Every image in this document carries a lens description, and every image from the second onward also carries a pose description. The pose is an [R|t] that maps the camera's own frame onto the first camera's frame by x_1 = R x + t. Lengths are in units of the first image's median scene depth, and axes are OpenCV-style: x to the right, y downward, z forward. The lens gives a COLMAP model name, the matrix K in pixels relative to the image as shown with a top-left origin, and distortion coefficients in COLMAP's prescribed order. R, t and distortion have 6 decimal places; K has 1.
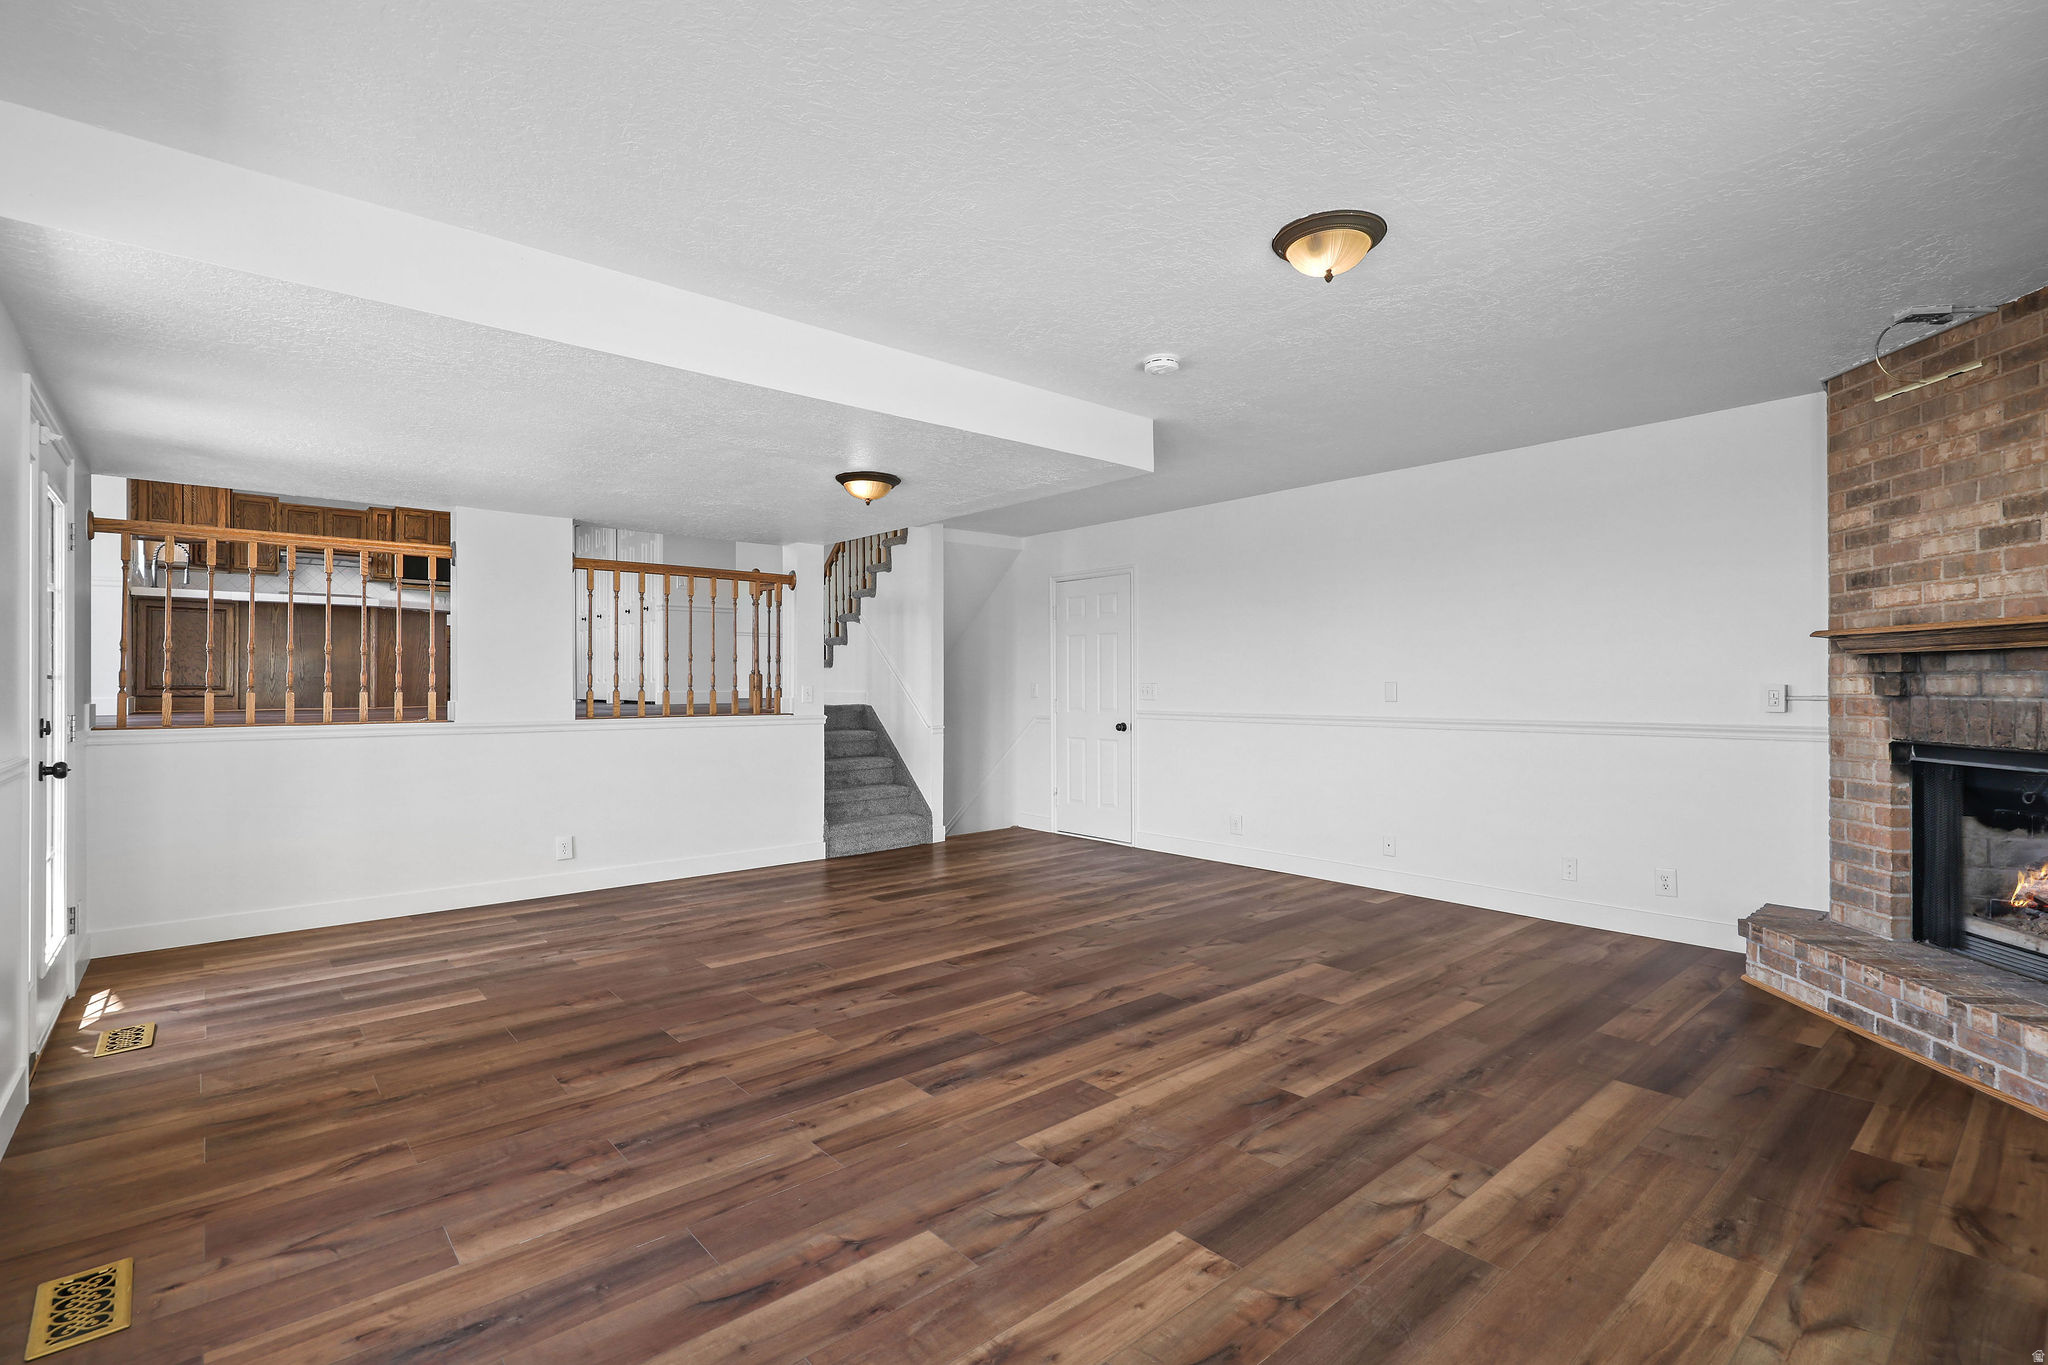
lens RADIAL K [[945.6, 0, 1012.0], [0, 945.6, 680.3], [0, 0, 1]] dist [0.002172, -0.000444]
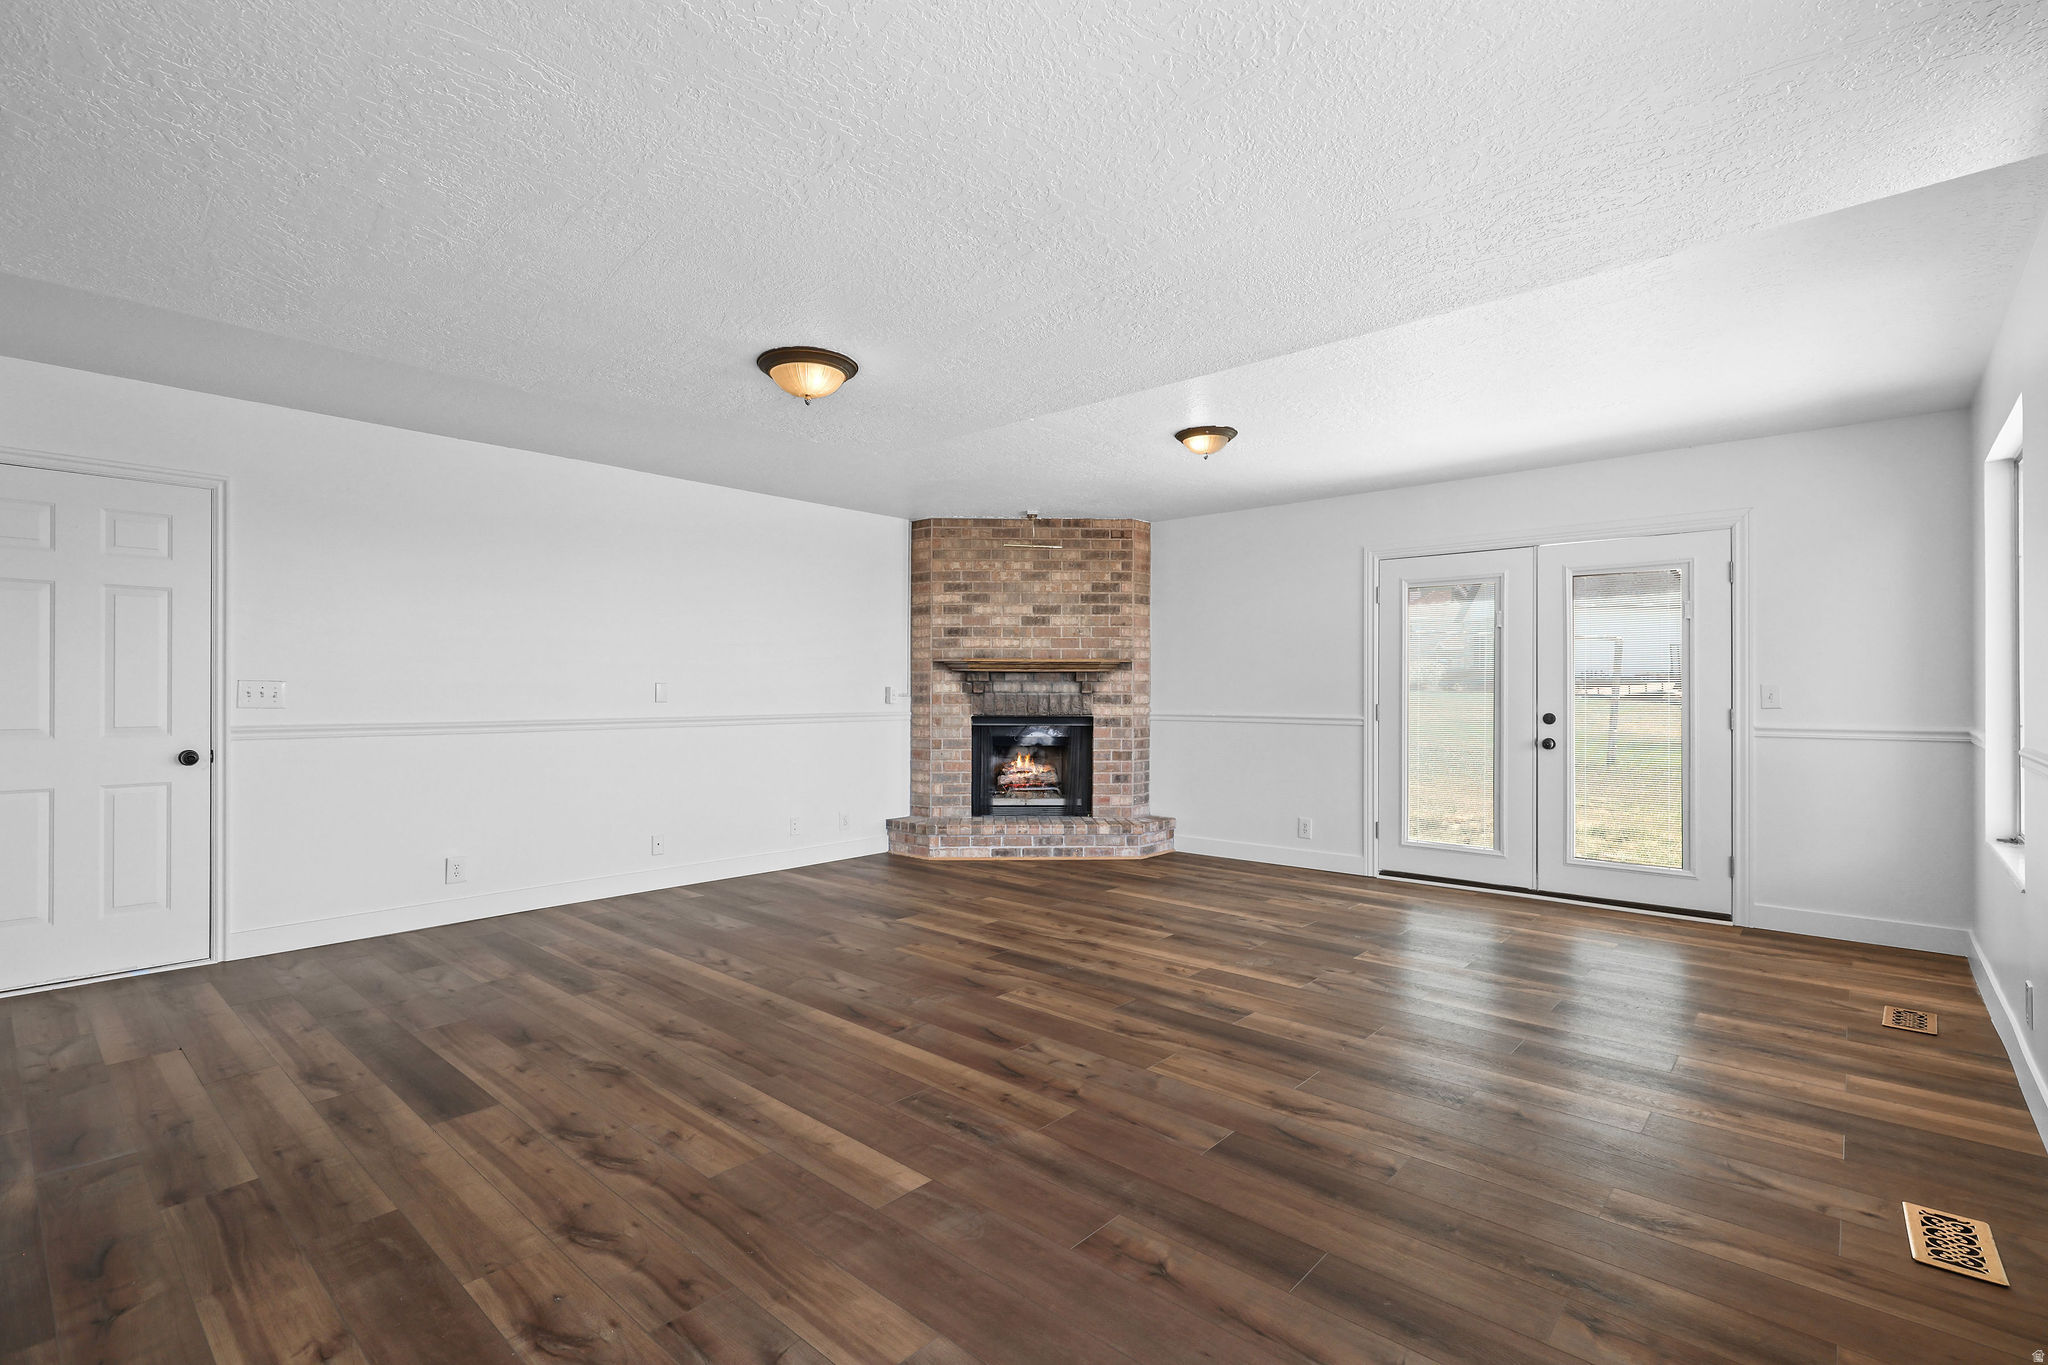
lens RADIAL K [[945.6, 0, 1011.8], [0, 945.6, 689.1], [0, 0, 1]] dist [0.002172, -0.000444]
pose [[-0.137614, 0.001625, 0.990485, -1.083666], [-0.007334, 0.999970, -0.002660, 0.013858], [-0.990459, -0.007630, -0.137598, 1.262433]]
